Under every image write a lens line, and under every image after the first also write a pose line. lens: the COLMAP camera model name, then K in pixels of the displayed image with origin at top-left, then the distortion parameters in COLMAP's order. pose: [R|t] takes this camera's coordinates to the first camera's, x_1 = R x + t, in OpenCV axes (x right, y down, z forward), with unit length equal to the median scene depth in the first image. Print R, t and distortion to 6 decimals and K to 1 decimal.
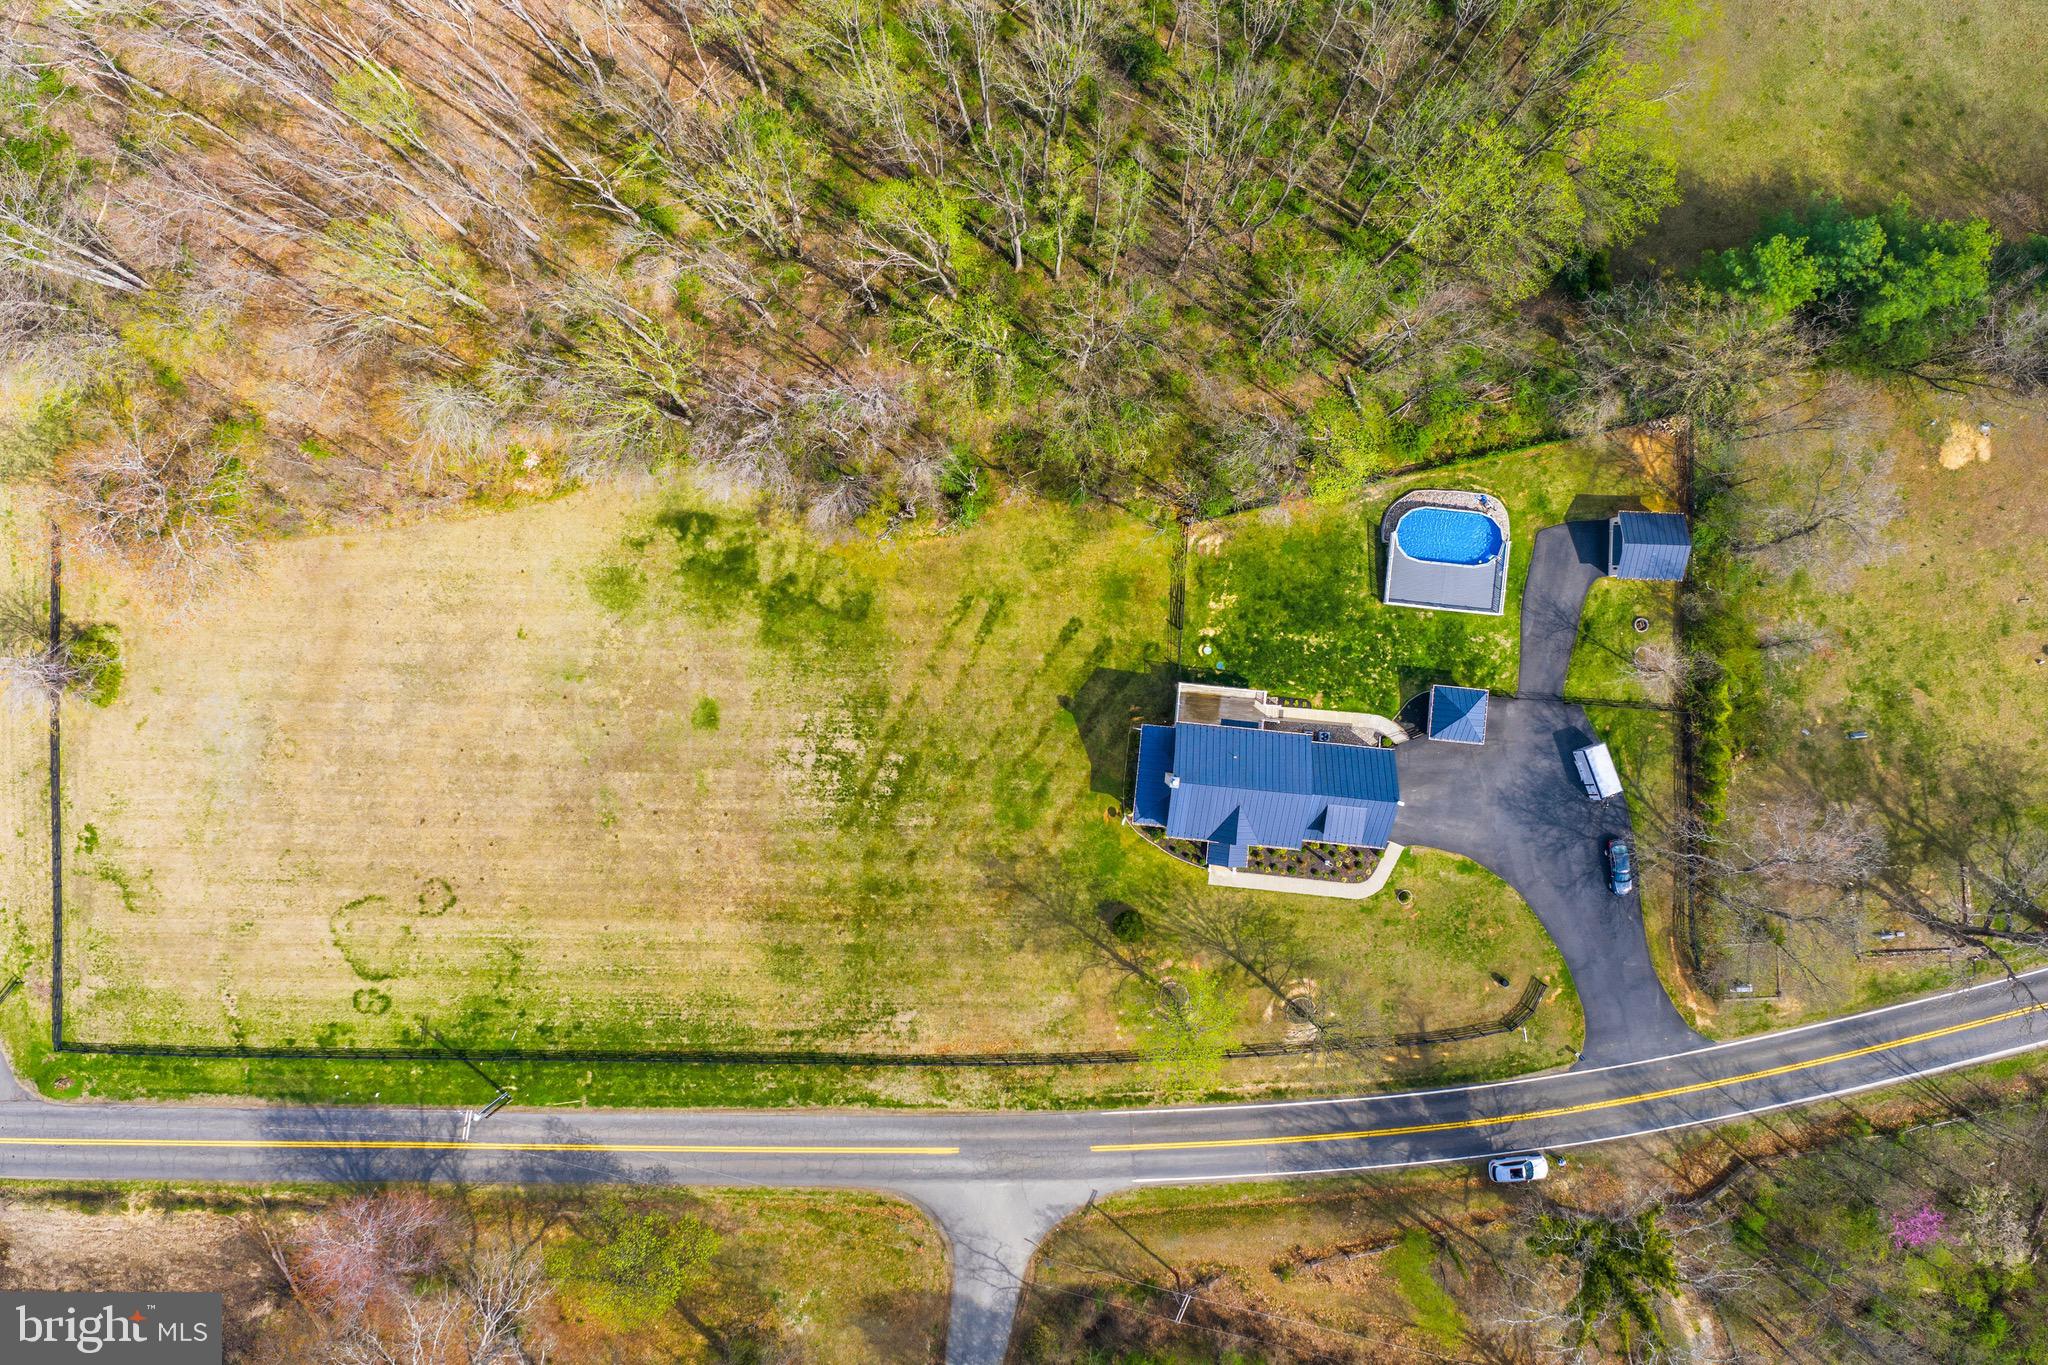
lens RADIAL K [[1690.8, 0, 1027.4], [0, 1690.8, 681.2], [0, 0, 1]] dist [0.029016, -0.027556]
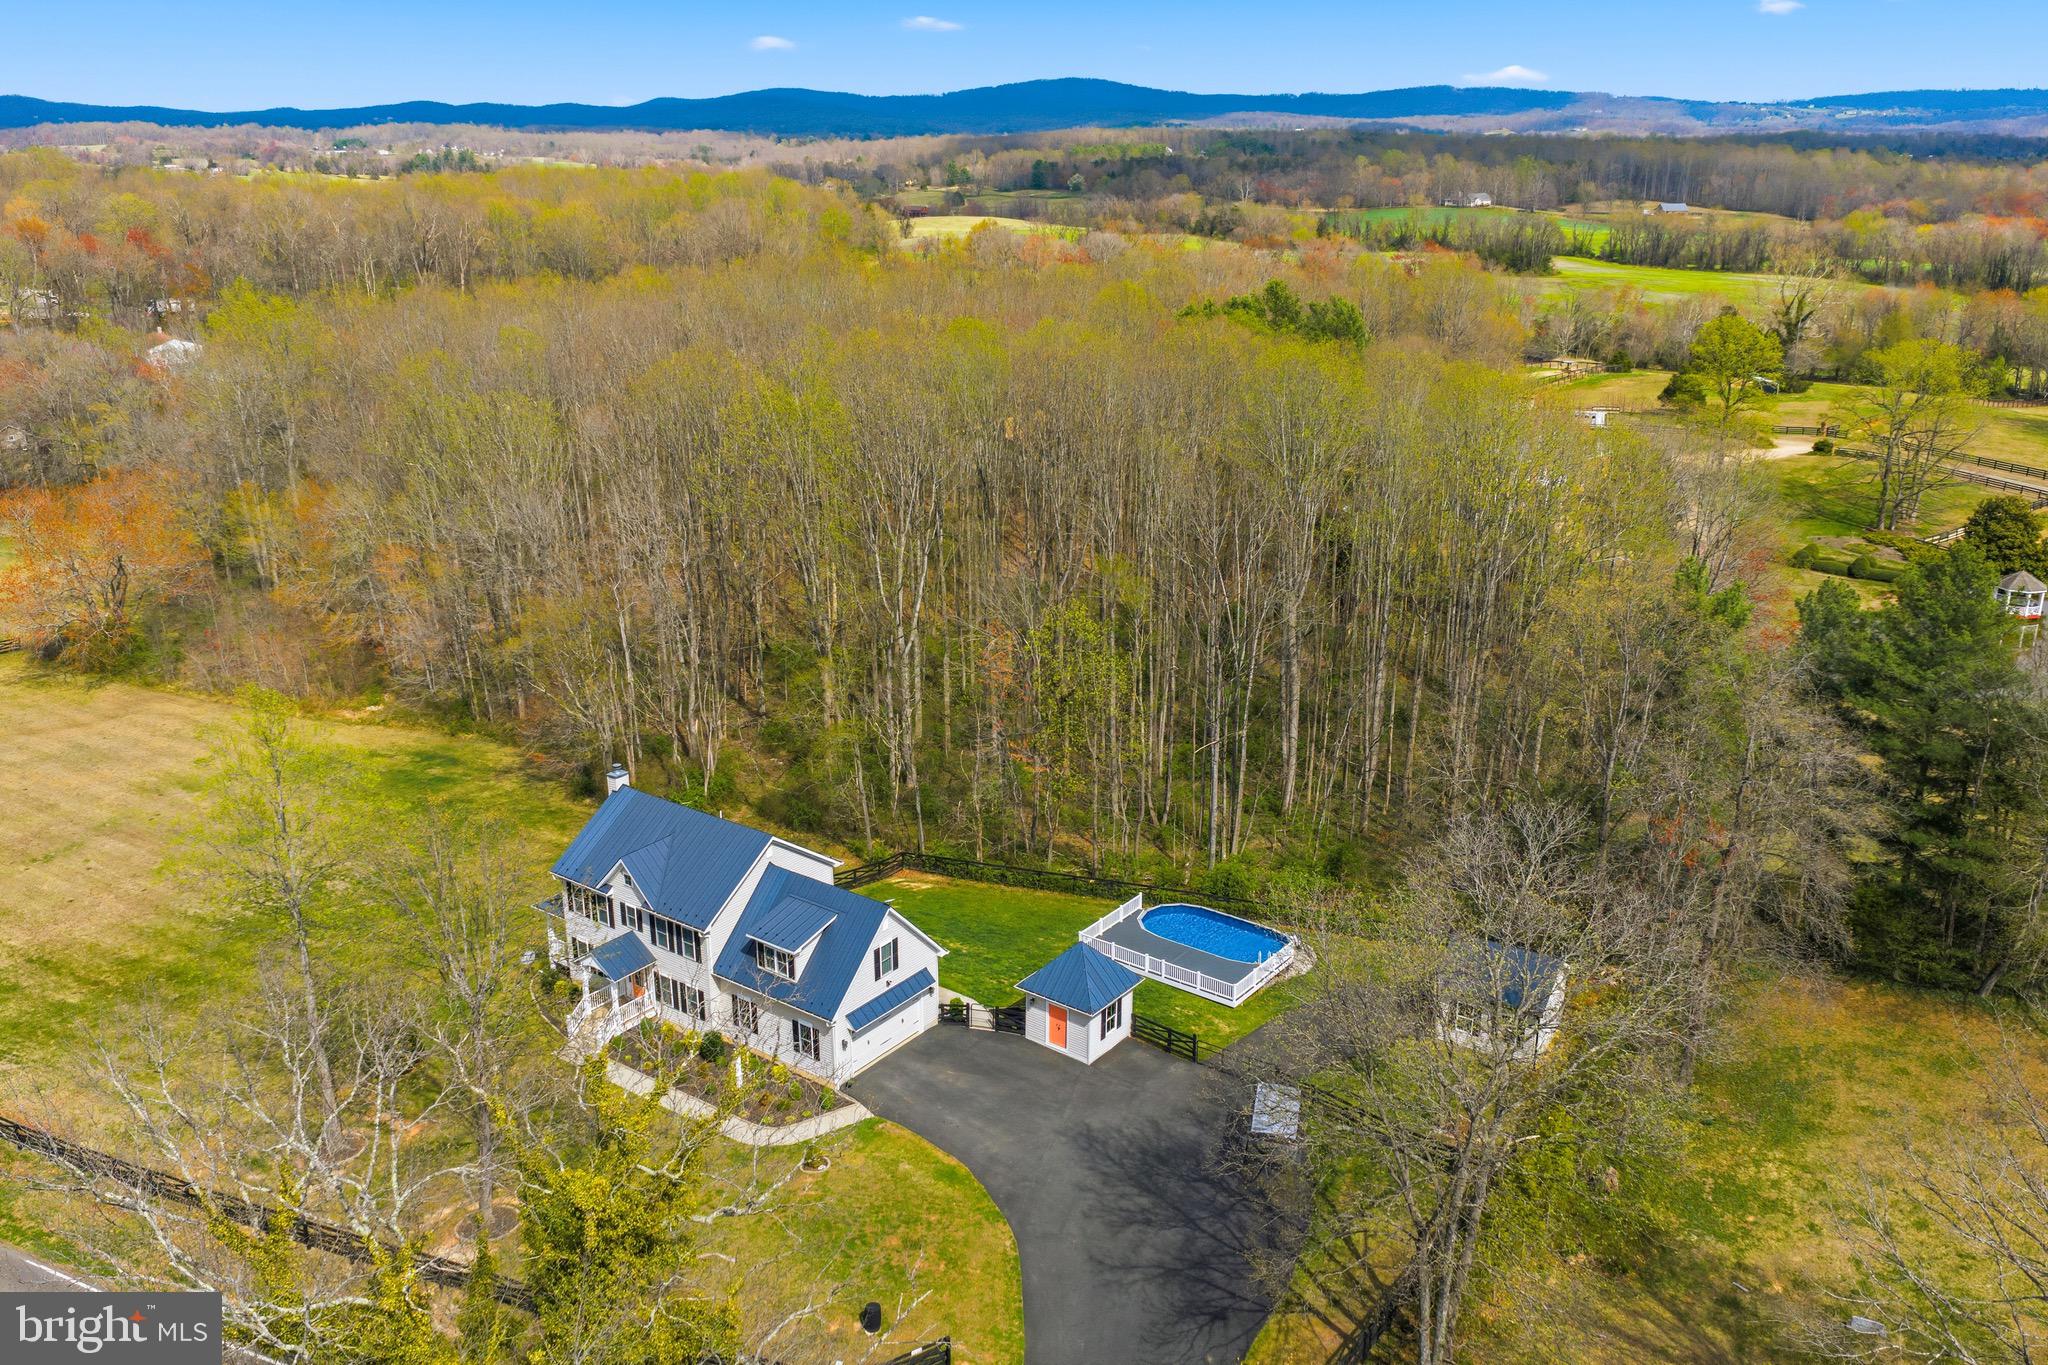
lens RADIAL K [[1690.8, 0, 1030.5], [0, 1690.8, 680.5], [0, 0, 1]] dist [0.029016, -0.027556]
pose [[0.855824, 0.175972, -0.486415, 0.486195], [-0.517171, 0.272956, -0.811190, 0.452123], [-0.009977, 0.945796, 0.324609, 0.695184]]
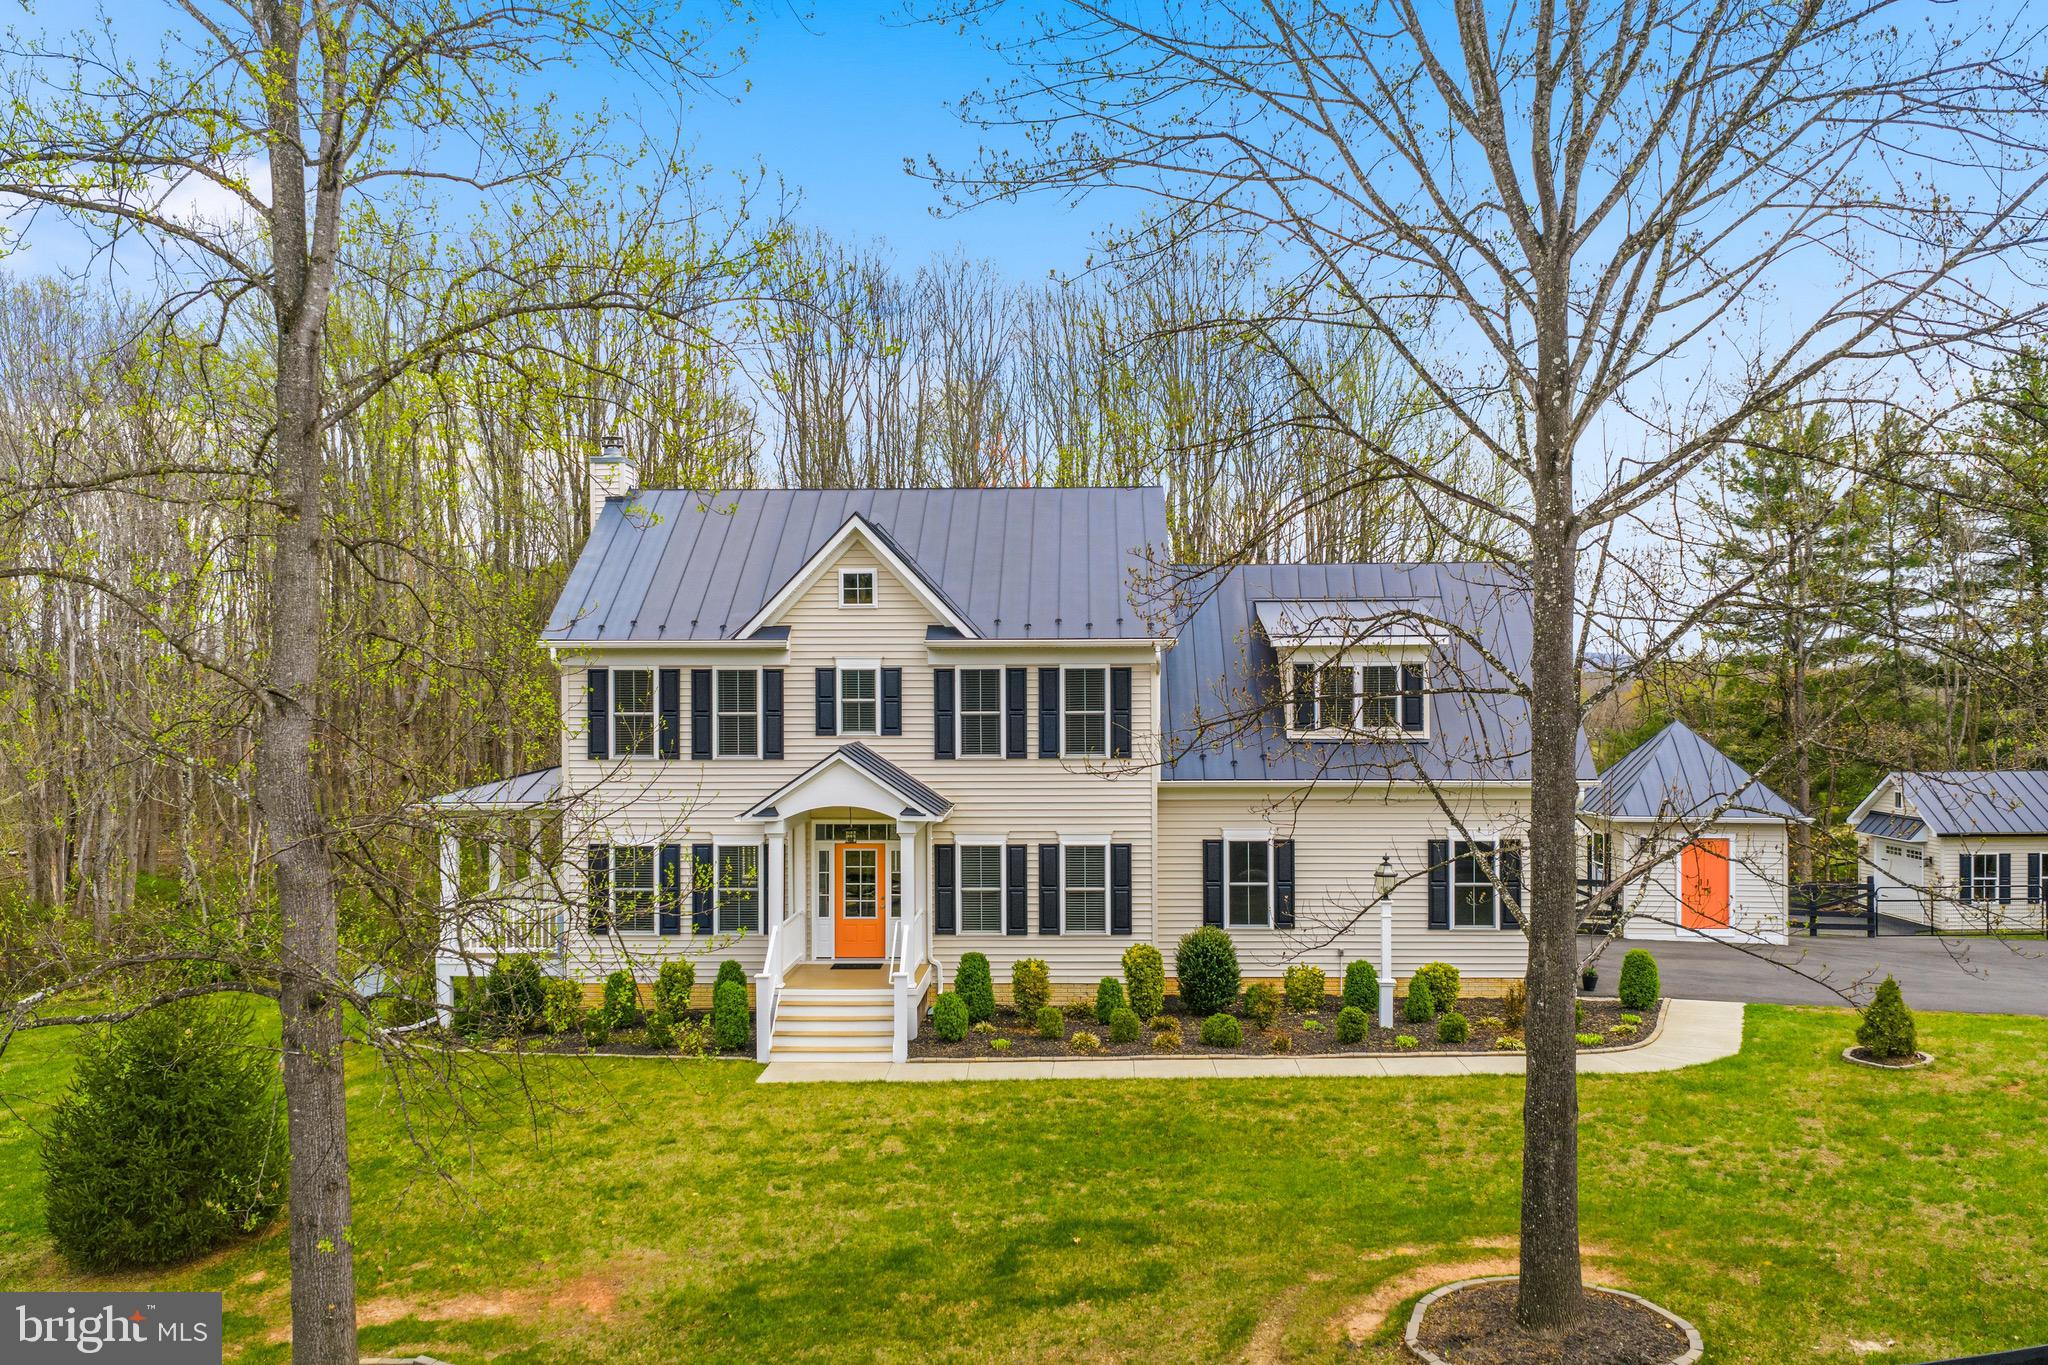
lens RADIAL K [[1690.8, 0, 1024.6], [0, 1690.8, 684.4], [0, 0, 1]] dist [0.029016, -0.027556]
pose [[0.997987, 0.007861, 0.062937, 0.121872], [0.062908, 0.003786, -0.998012, 0.291142], [-0.008083, 0.999962, 0.003284, 0.949129]]
